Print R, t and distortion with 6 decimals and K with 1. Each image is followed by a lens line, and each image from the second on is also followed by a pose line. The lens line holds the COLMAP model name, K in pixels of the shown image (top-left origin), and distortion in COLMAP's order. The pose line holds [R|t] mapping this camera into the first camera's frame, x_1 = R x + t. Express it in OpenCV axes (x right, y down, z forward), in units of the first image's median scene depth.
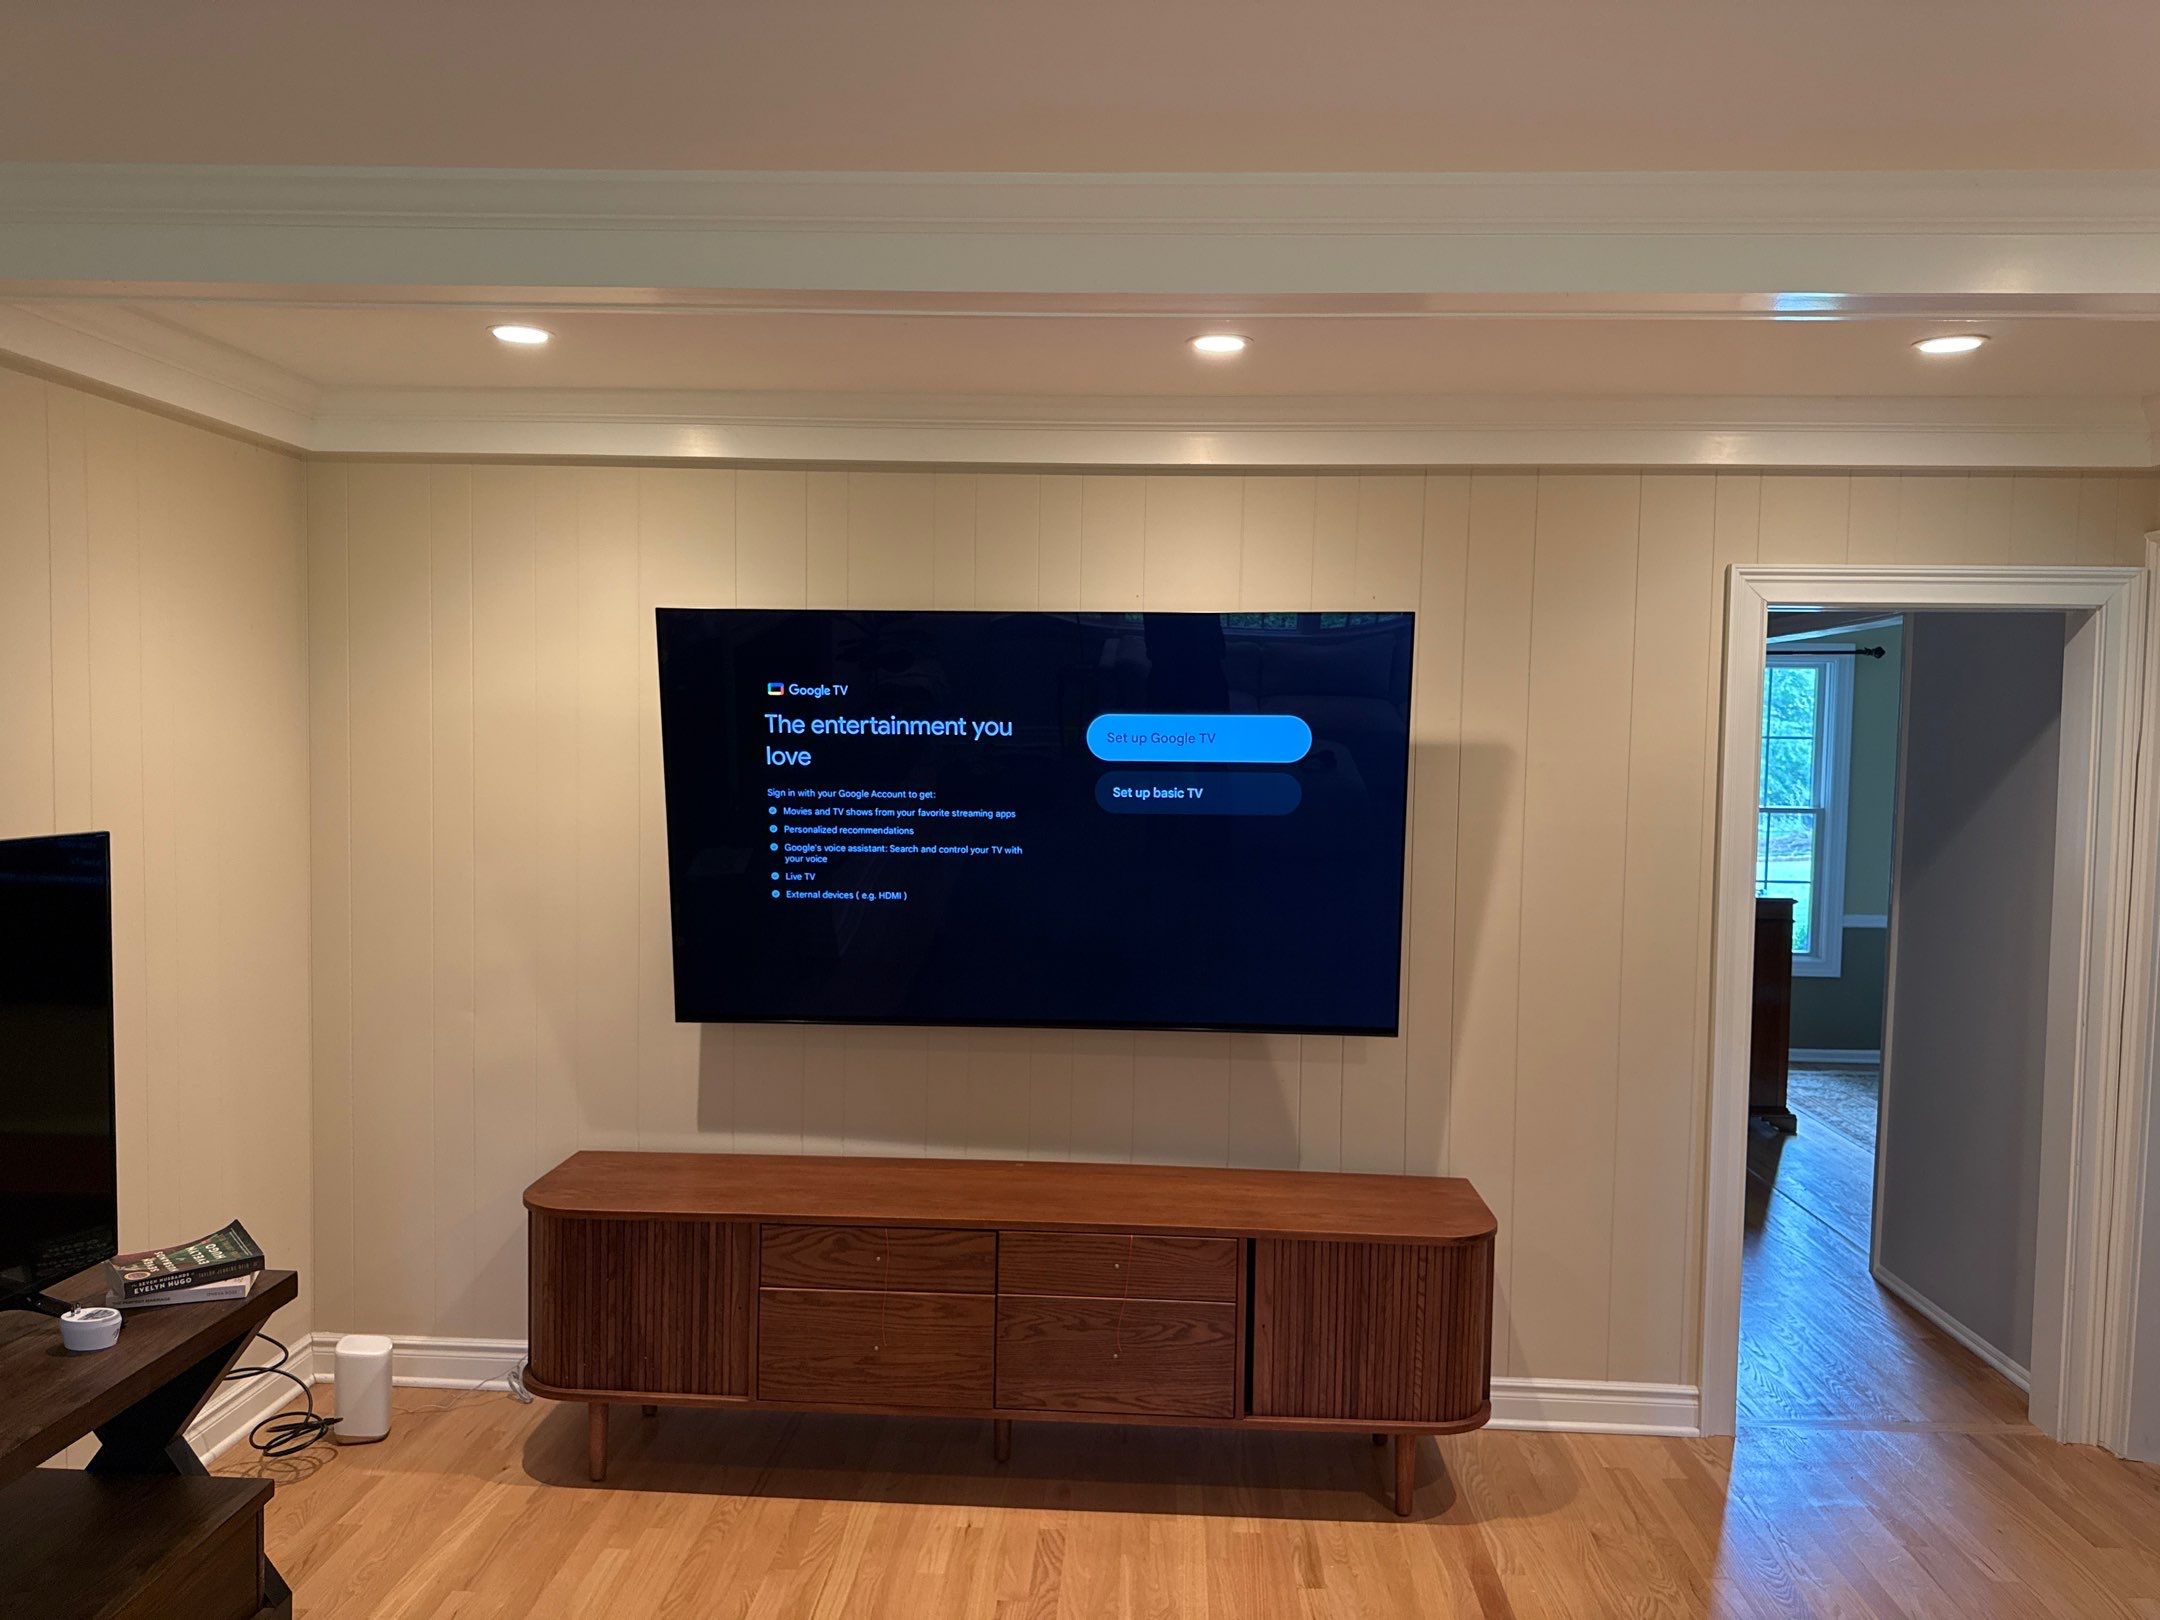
lens RADIAL K [[1566.9, 0, 1080.0], [0, 1566.9, 810.0], [0, 0, 1]] dist [-0.003707, -0.001370]
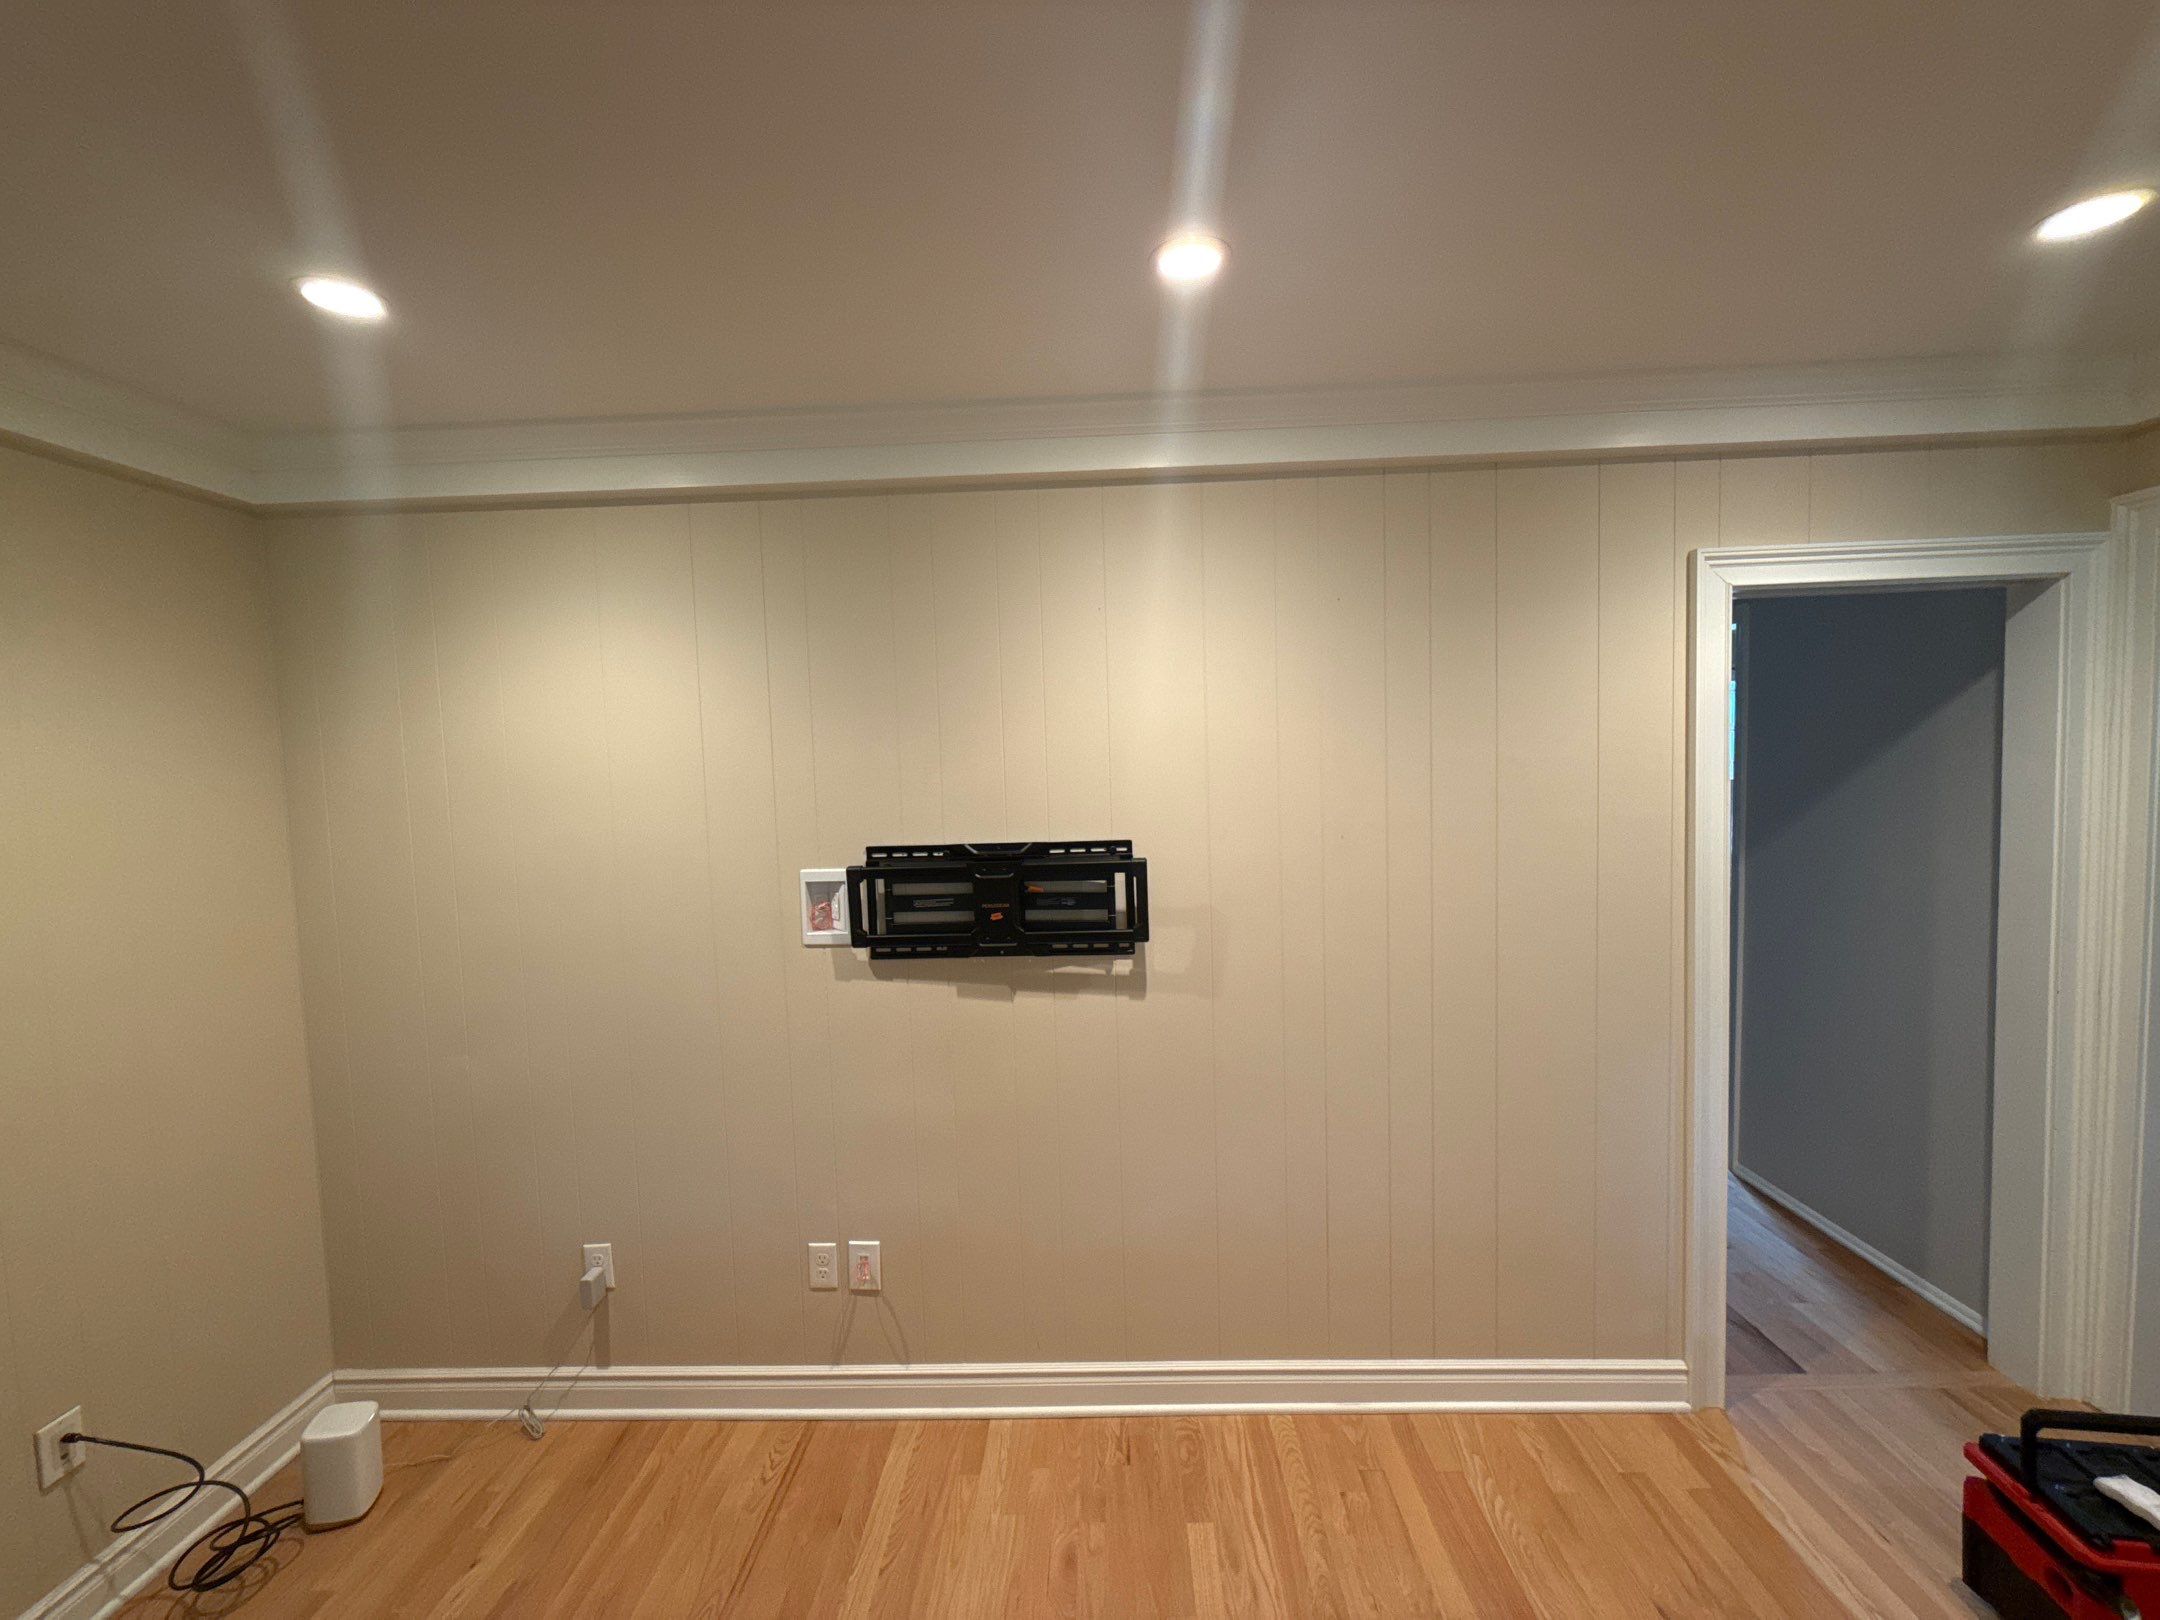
lens RADIAL K [[837.6, 0, 1080.0], [0, 837.6, 810.0], [0, 0, 1]] dist [-0.001002, 0.000005]
pose [[0.998669, -0.049502, 0.014497, 0.009954], [0.049408, 0.998756, 0.006738, -0.014713], [-0.014812, -0.006013, 0.999872, 0.473817]]
